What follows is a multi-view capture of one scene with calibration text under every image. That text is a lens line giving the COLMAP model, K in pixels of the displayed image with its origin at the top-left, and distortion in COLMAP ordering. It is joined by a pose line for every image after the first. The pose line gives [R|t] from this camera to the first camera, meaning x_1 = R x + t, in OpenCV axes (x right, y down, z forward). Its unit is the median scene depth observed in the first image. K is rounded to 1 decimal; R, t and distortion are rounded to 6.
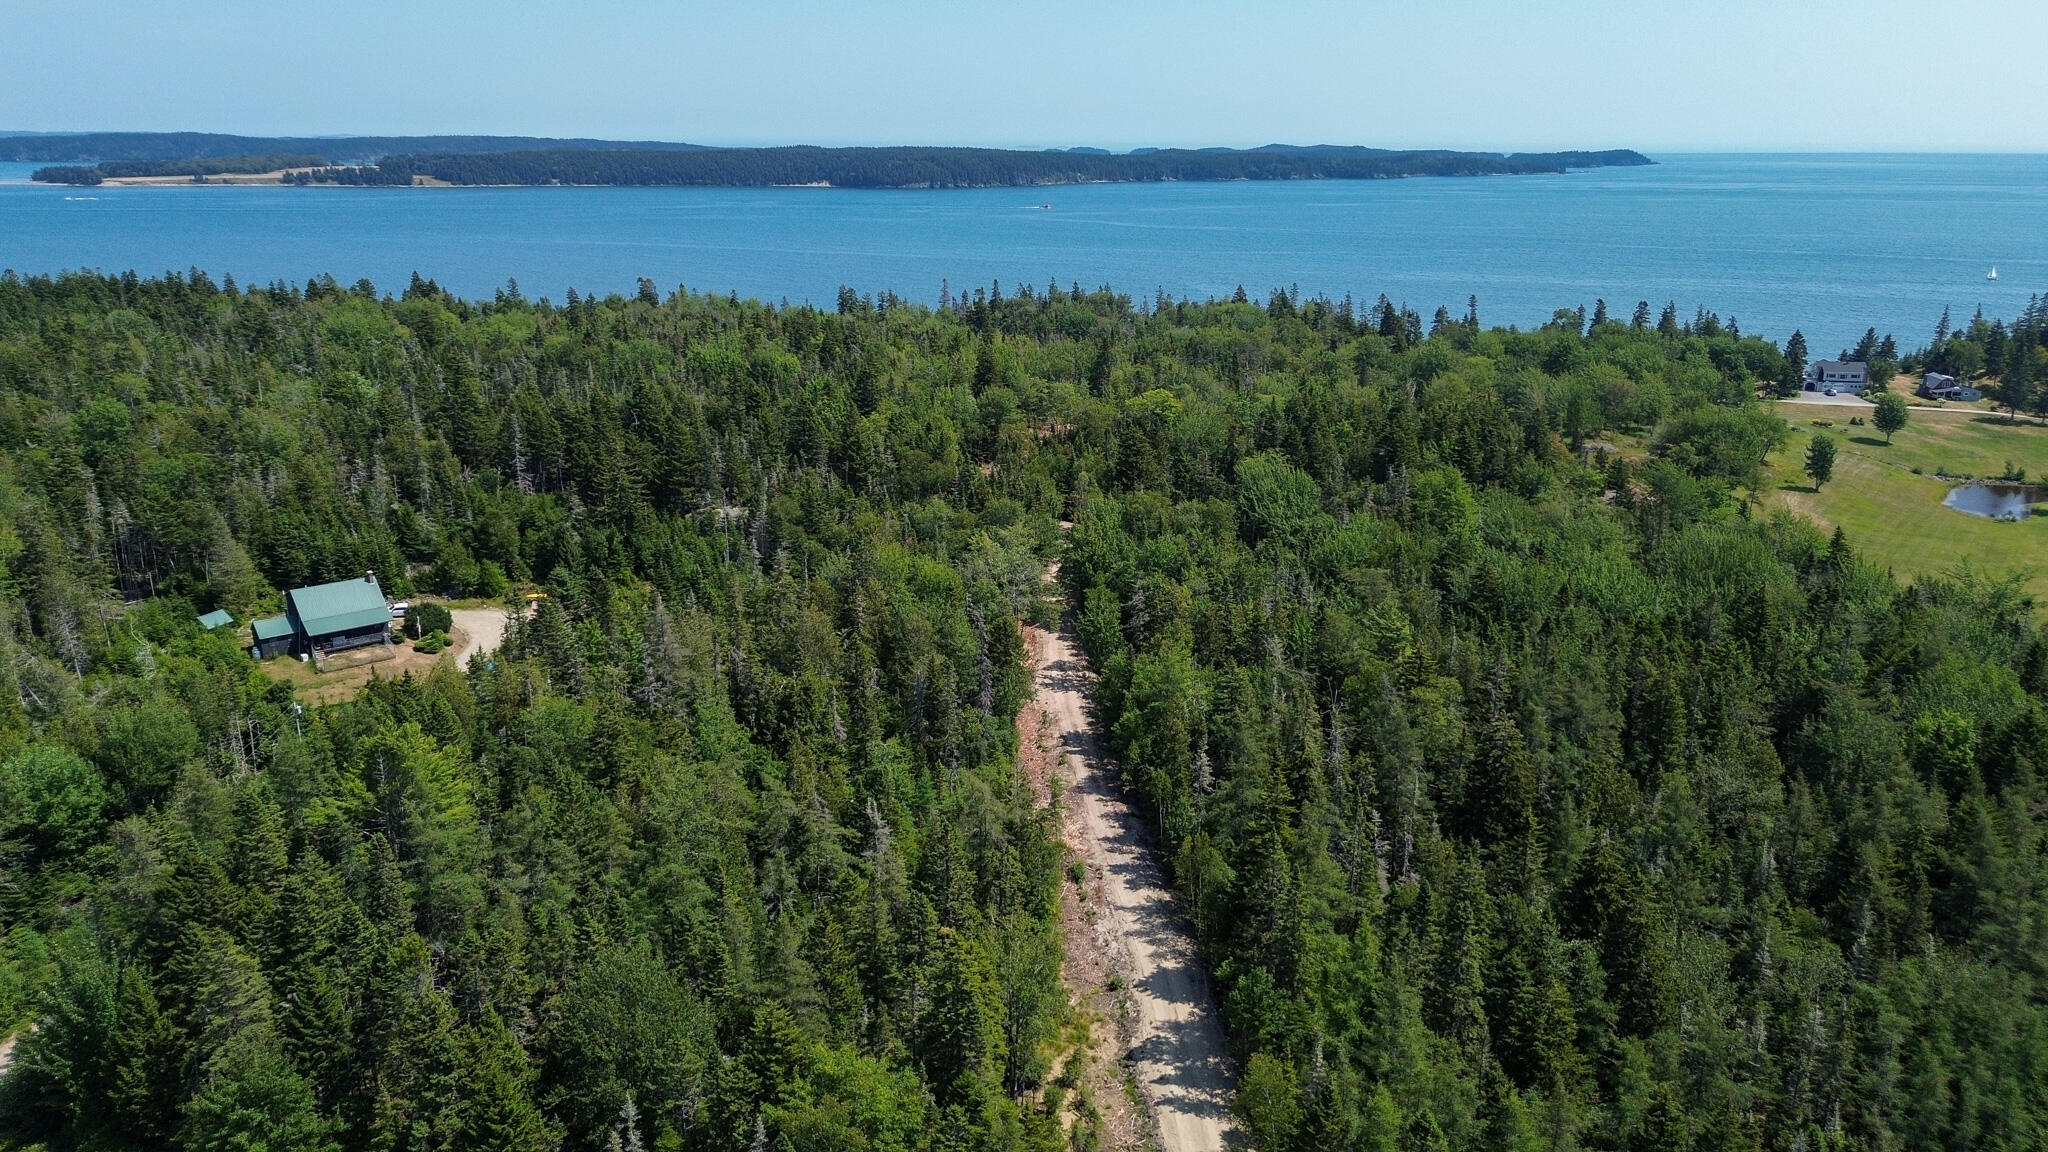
lens RADIAL K [[1452.0, 0, 1026.8], [0, 1452.0, 582.8], [0, 0, 1]] dist [0.060981, -0.064113]
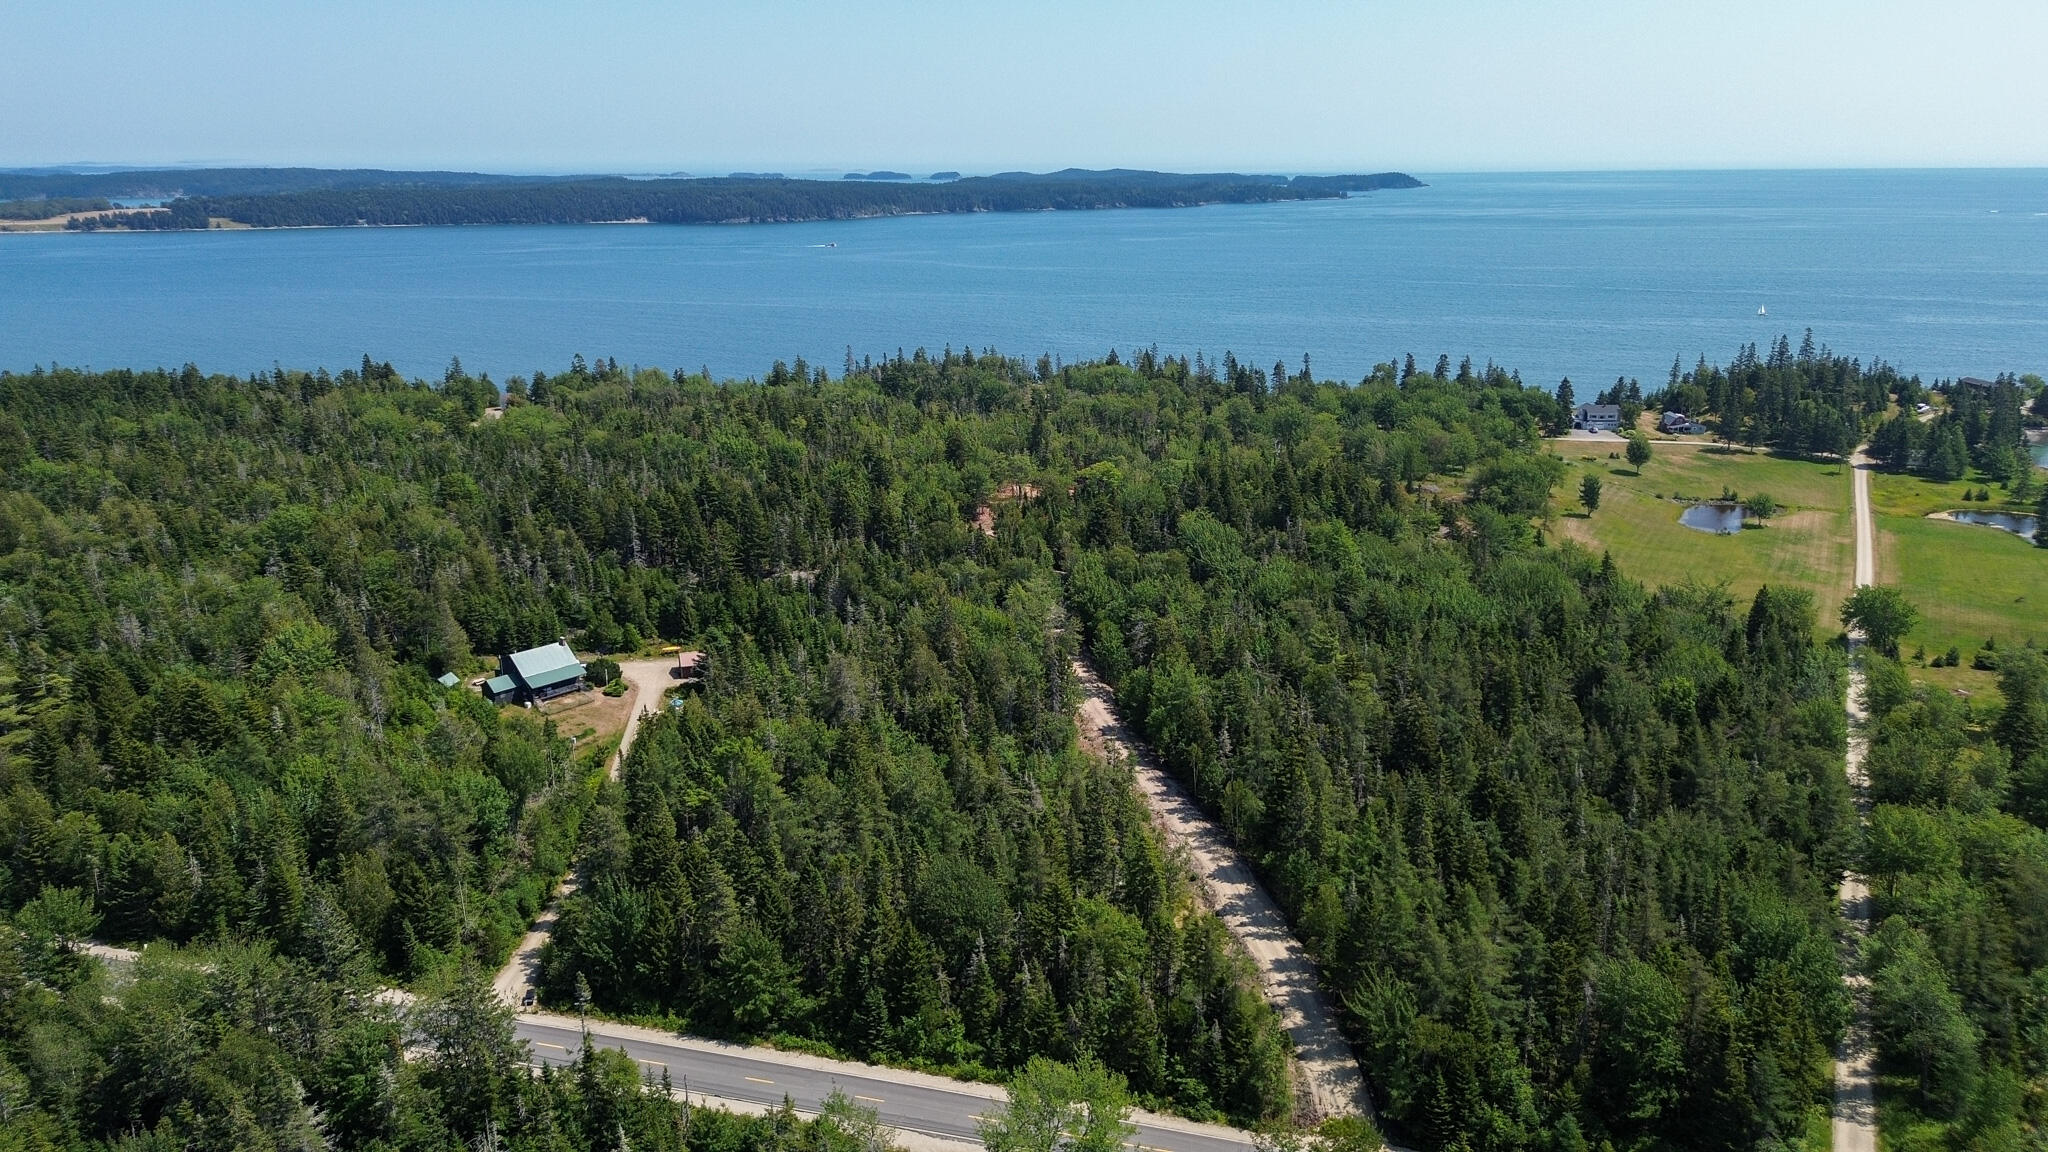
lens RADIAL K [[1449.2, 0, 1027.2], [0, 1449.2, 582.7], [0, 0, 1]] dist [0.065715, -0.071400]
pose [[0.990751, -0.046053, 0.127635, -0.199574], [0.047583, 0.998827, -0.008961, -0.025181], [-0.127073, 0.014952, 0.991781, -0.357138]]
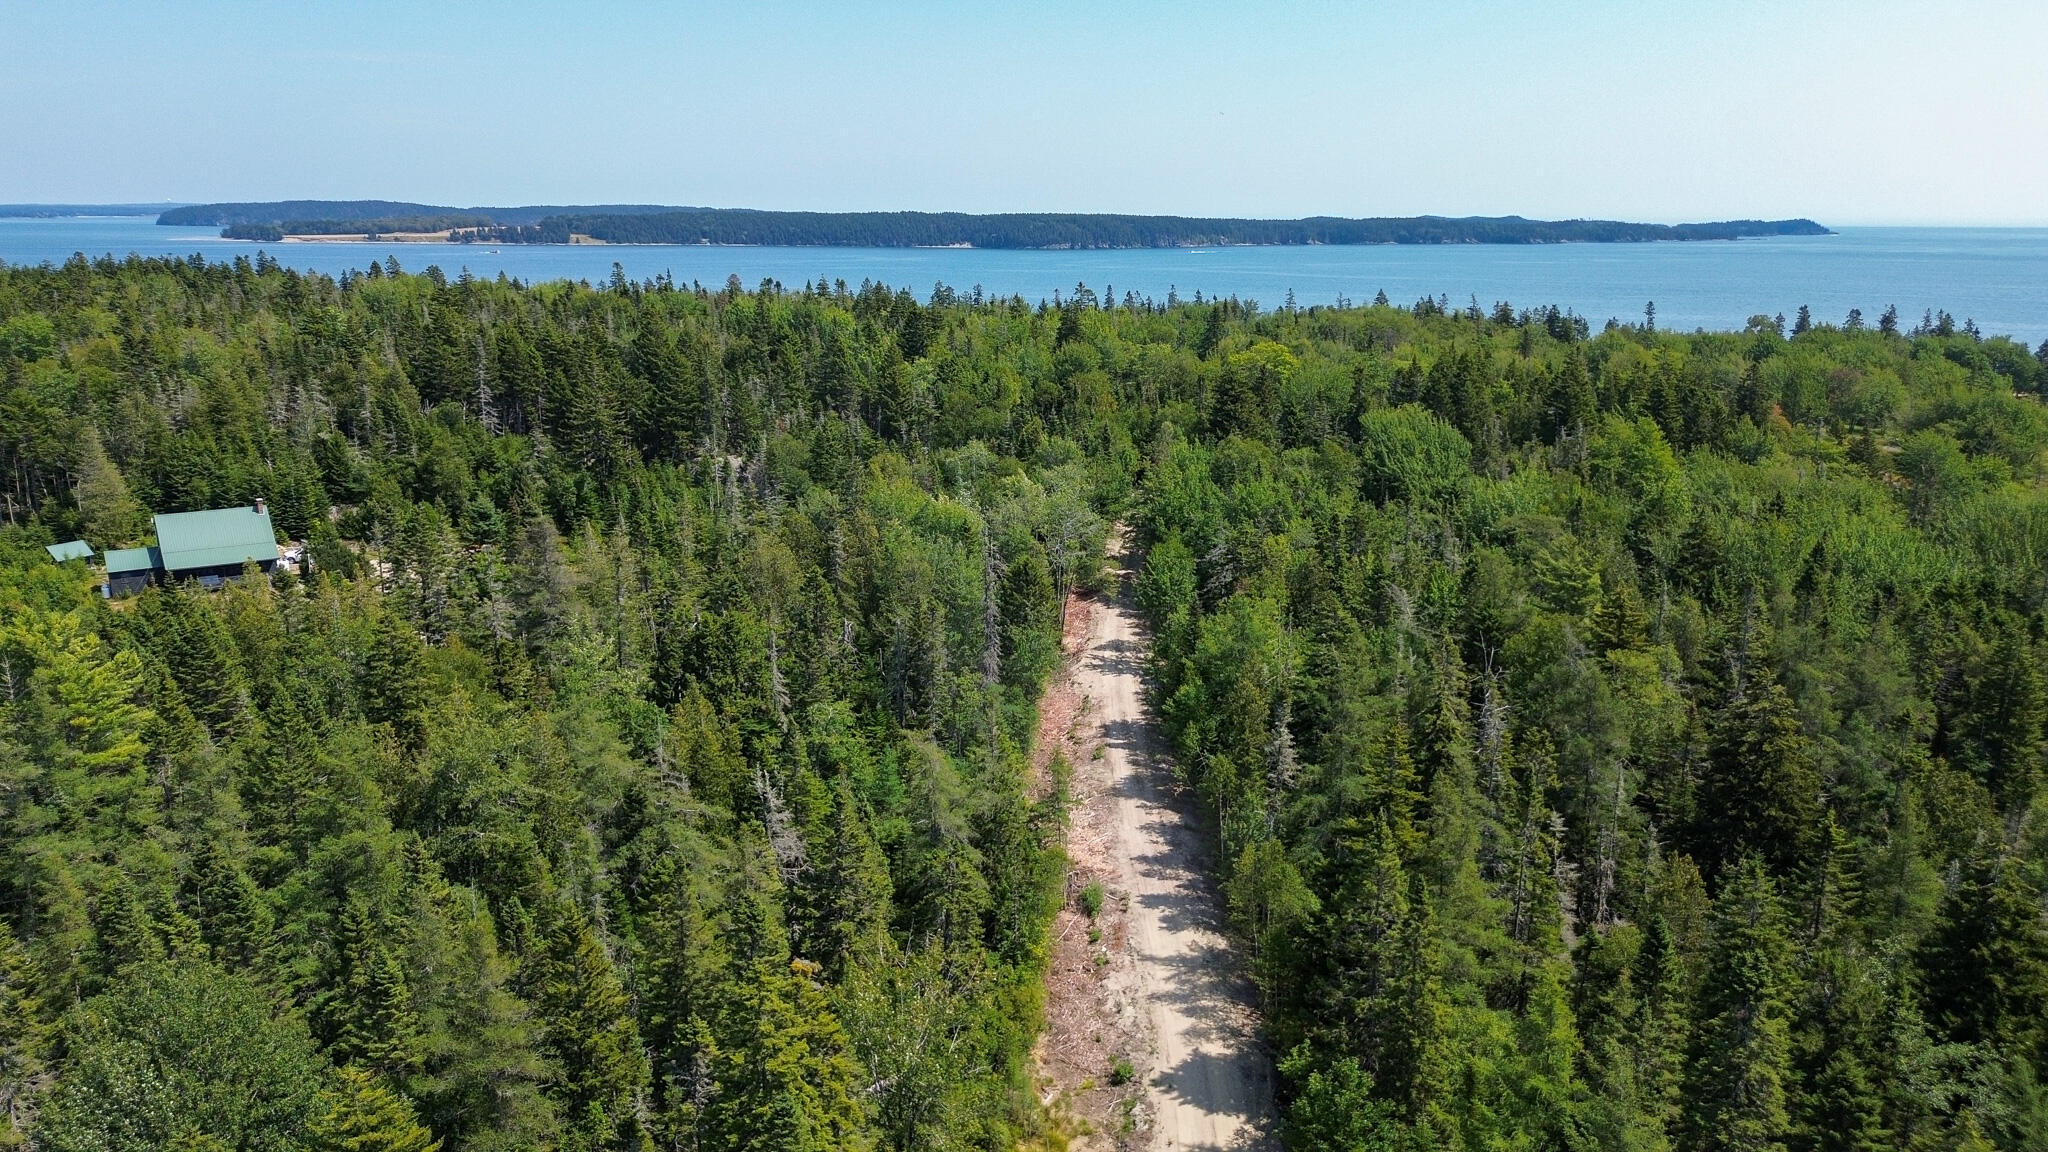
lens RADIAL K [[1454.6, 0, 1028.0], [0, 1454.6, 576.5], [0, 0, 1]] dist [0.062504, -0.067876]
pose [[0.995242, 0.026044, -0.093884, 0.048266], [-0.030964, 0.998201, -0.051333, 0.063242], [0.092378, 0.053996, 0.994259, 0.239324]]
